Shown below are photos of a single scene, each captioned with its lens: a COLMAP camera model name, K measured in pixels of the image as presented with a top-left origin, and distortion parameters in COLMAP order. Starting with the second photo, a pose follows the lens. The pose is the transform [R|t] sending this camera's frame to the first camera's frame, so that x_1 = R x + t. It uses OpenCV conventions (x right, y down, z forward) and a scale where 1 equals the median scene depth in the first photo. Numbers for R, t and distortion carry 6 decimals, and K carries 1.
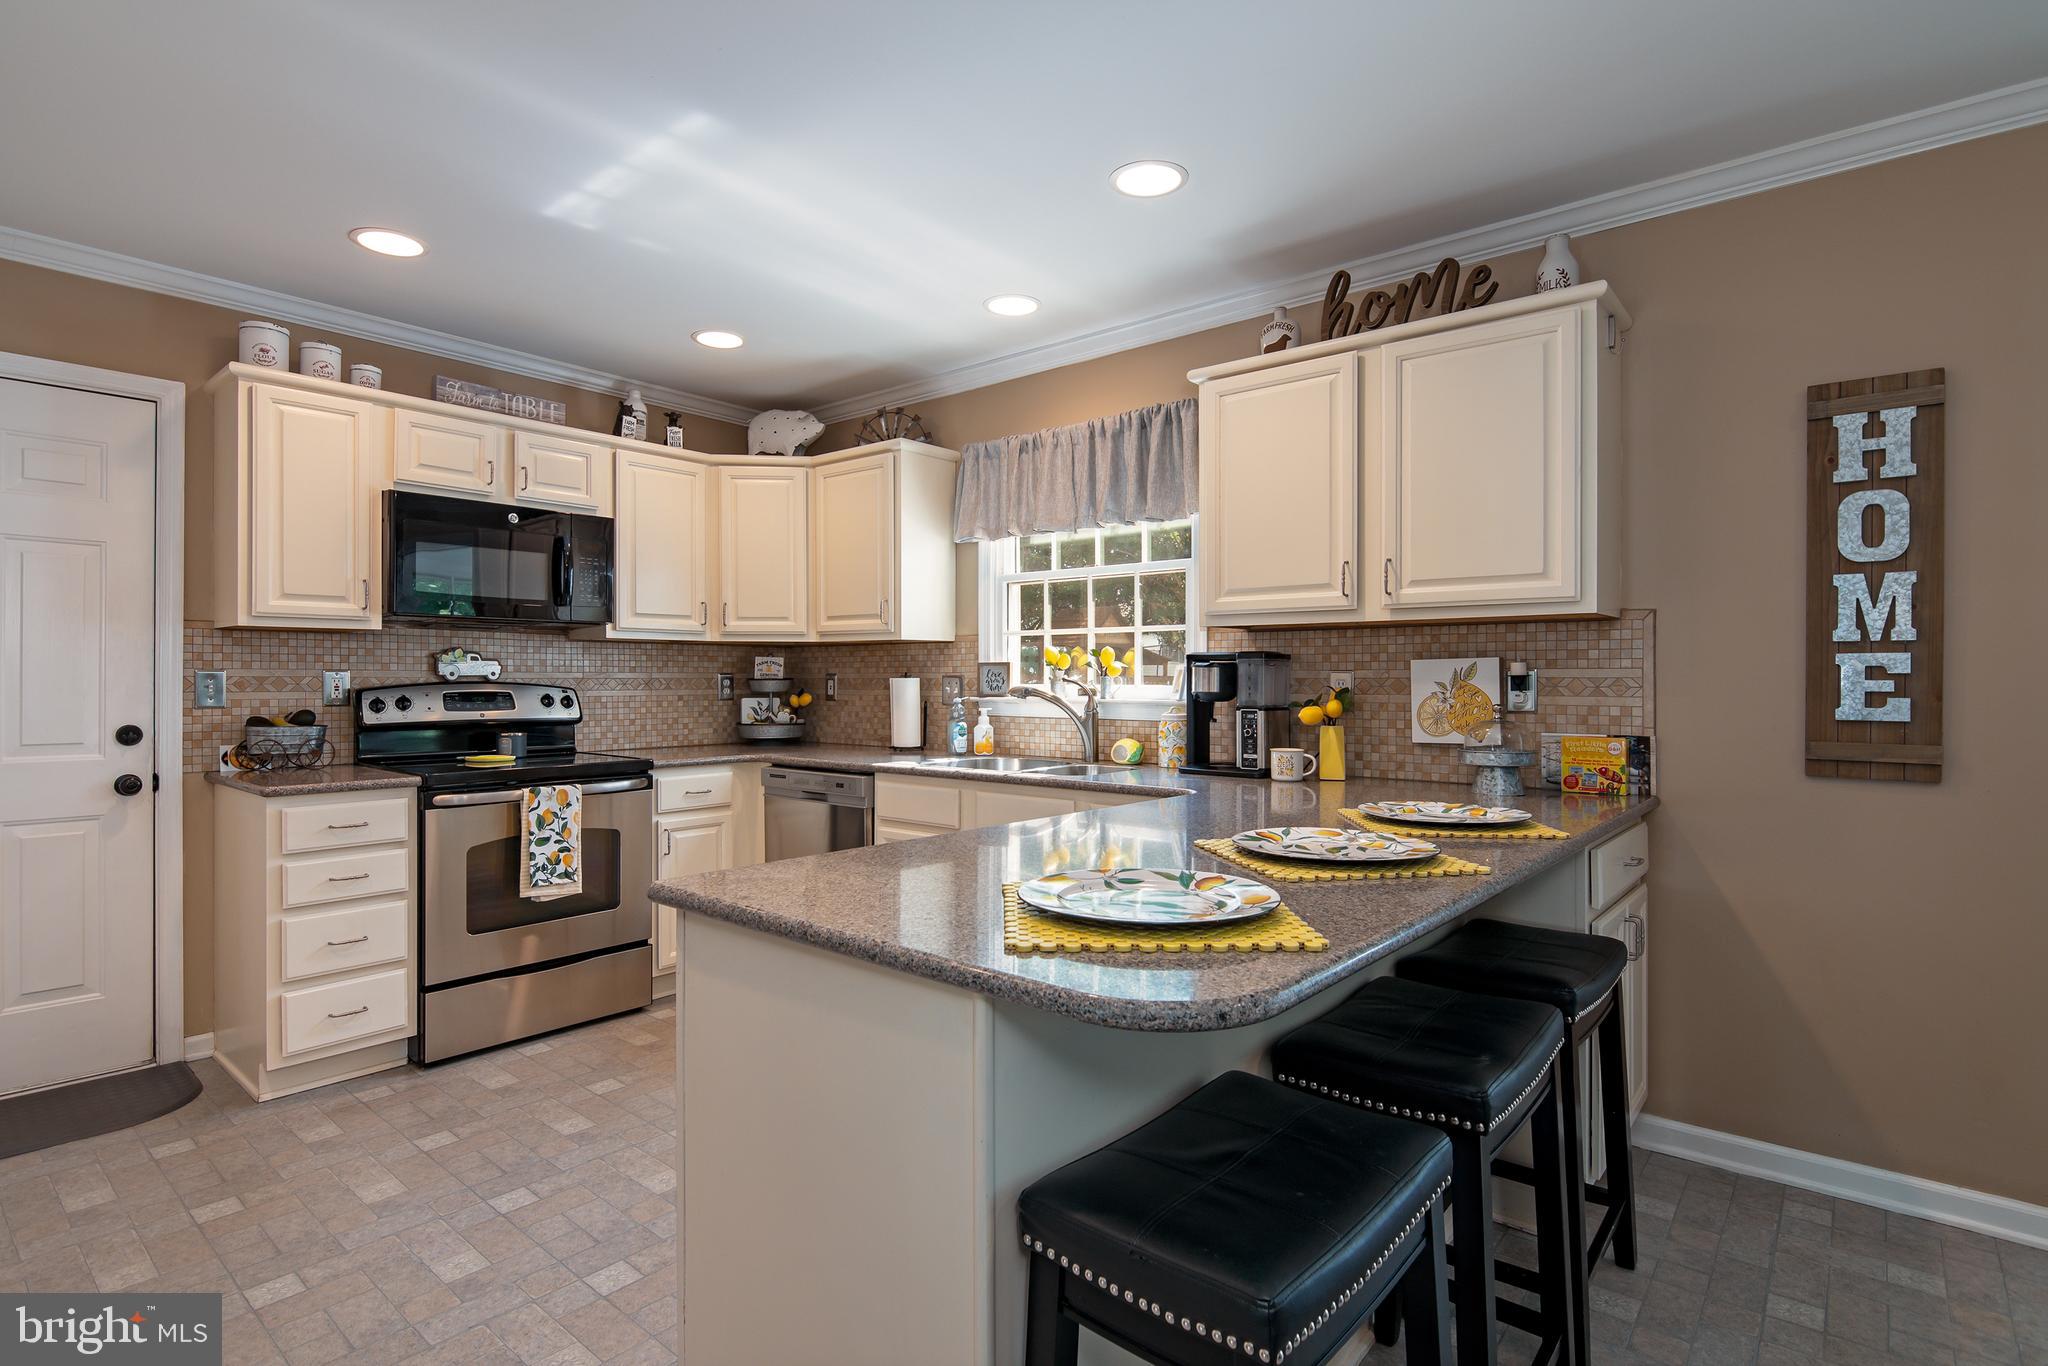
lens RADIAL K [[995.4, 0, 1022.8], [0, 995.4, 684.8], [0, 0, 1]] dist [0.003079, -0.008187]
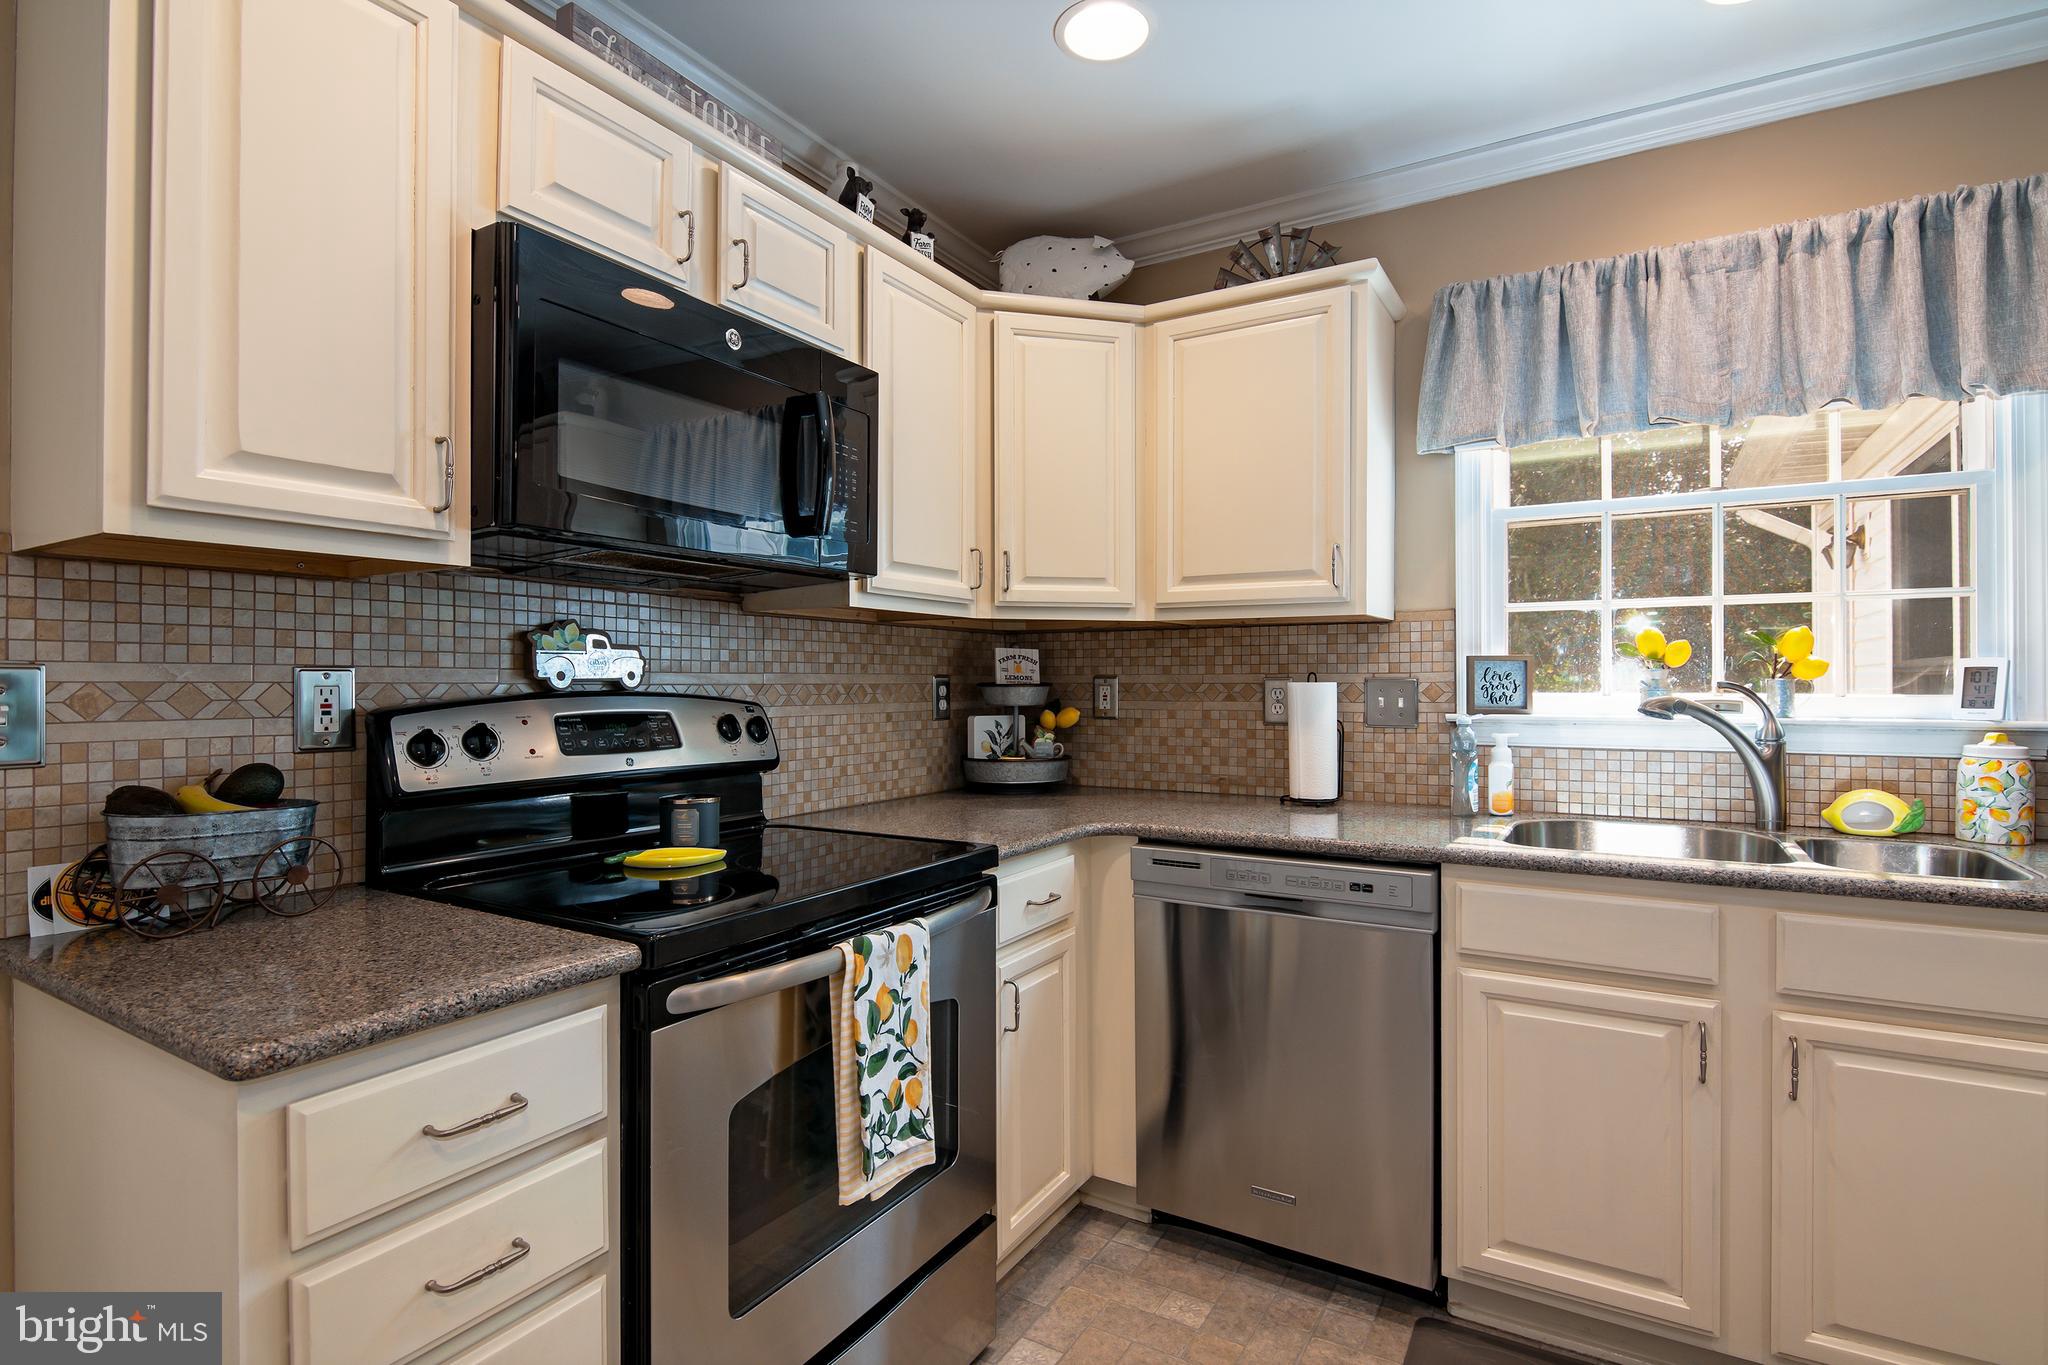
lens RADIAL K [[995.4, 0, 1027.1], [0, 995.4, 683.0], [0, 0, 1]] dist [0.003079, -0.008187]
pose [[0.988069, -0.003089, 0.153980, -0.483227], [0.004081, 0.999973, -0.006129, -0.004186], [-0.153957, 0.006685, 0.988055, 0.562031]]
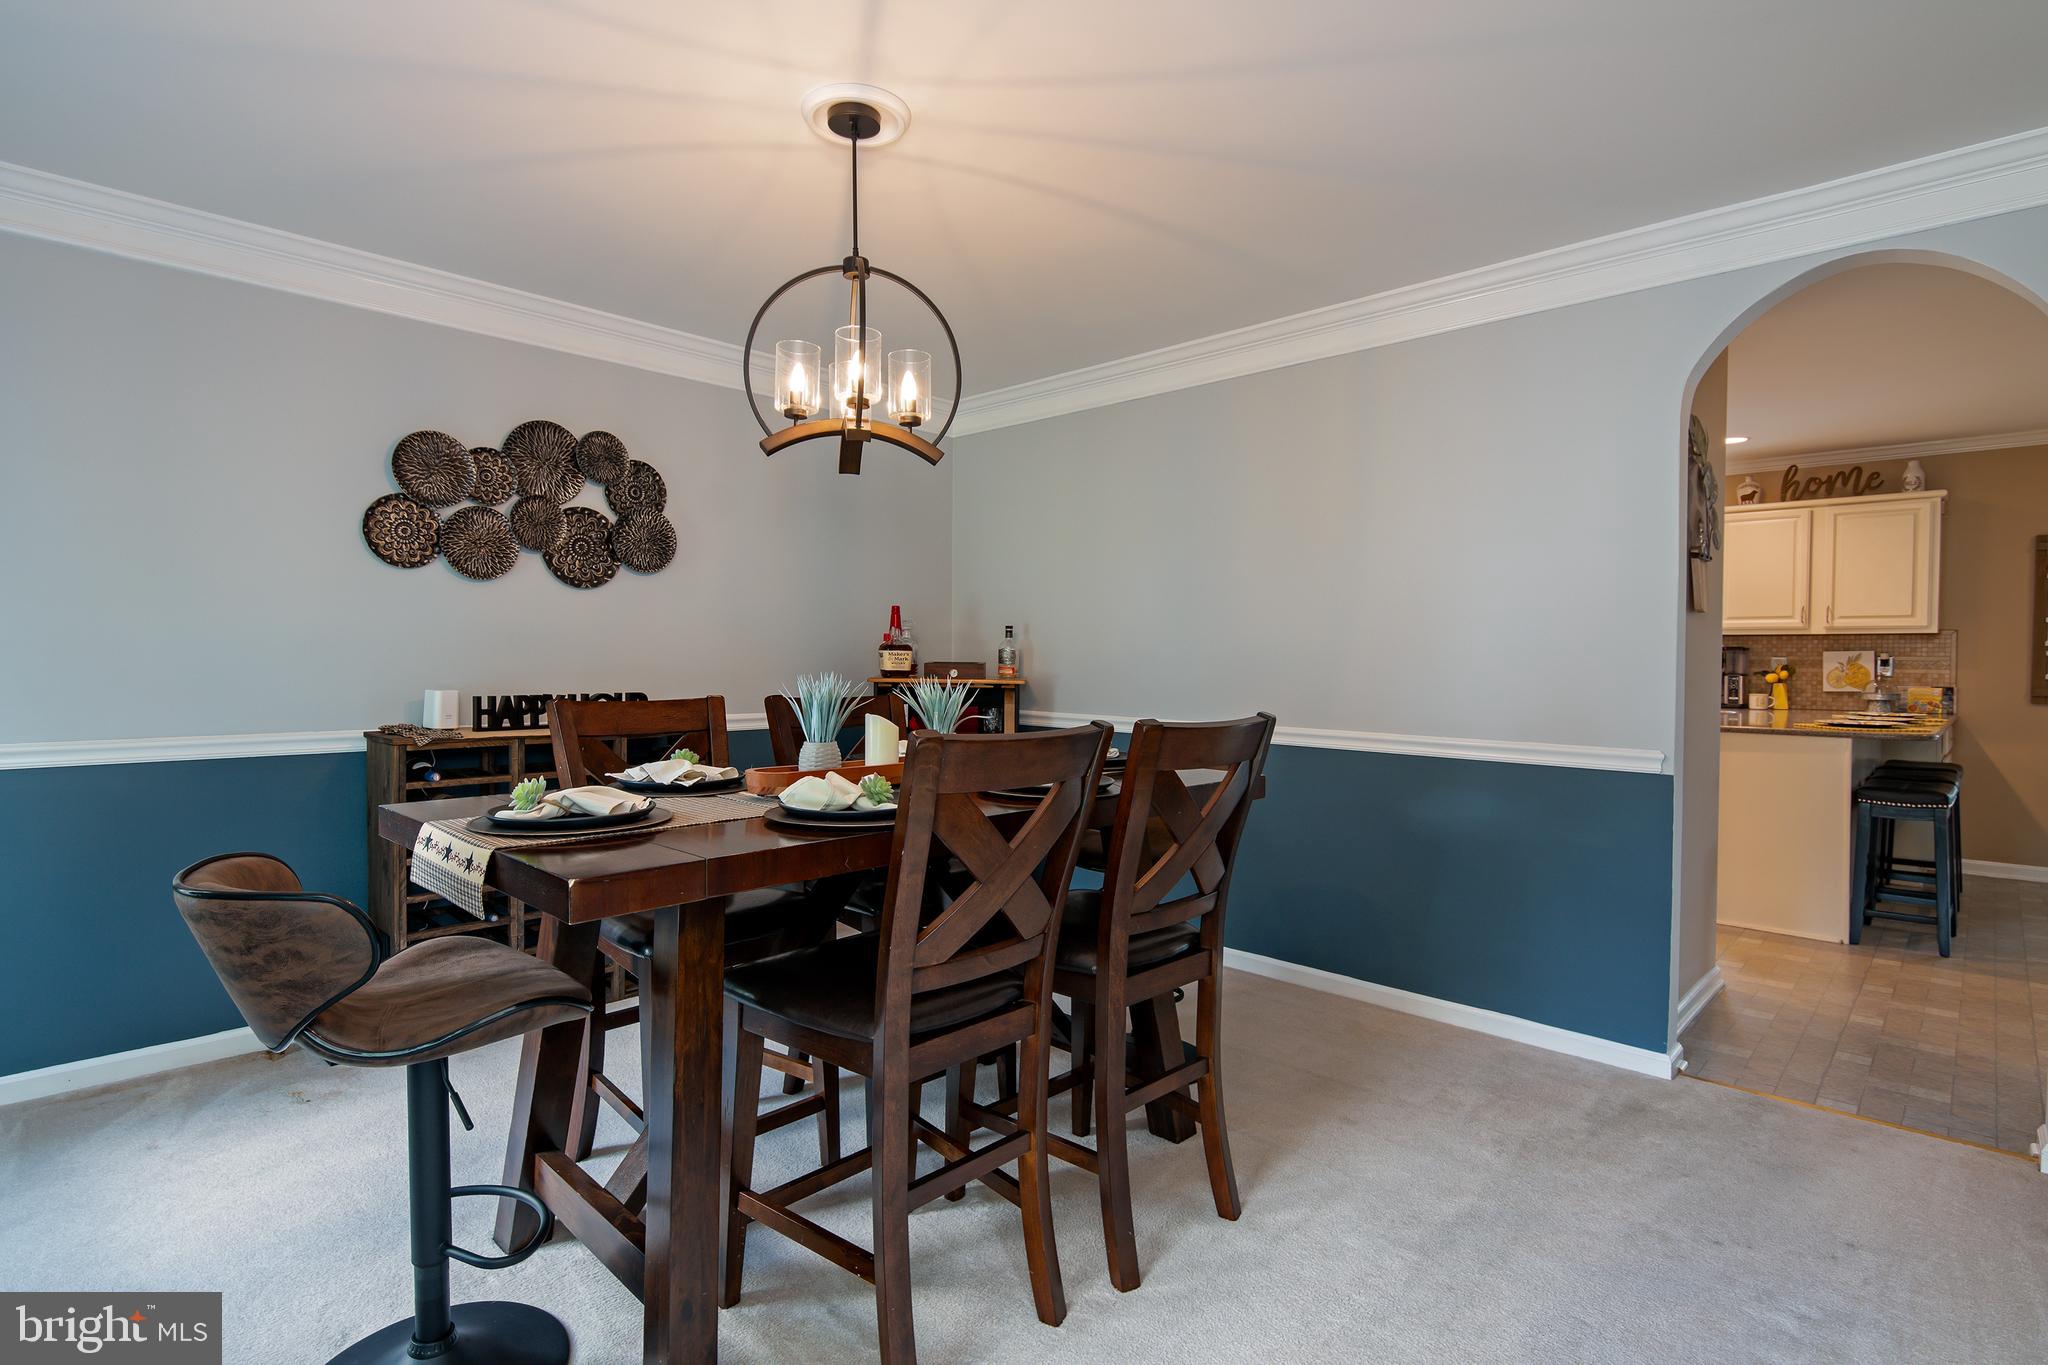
lens RADIAL K [[995.4, 0, 1029.0], [0, 995.4, 688.0], [0, 0, 1]] dist [0.003079, -0.008187]
pose [[0.997917, 0.006073, -0.064226, -1.019429], [-0.004366, 0.999635, 0.026676, 0.002611], [0.064365, -0.026340, 0.997579, -1.063583]]
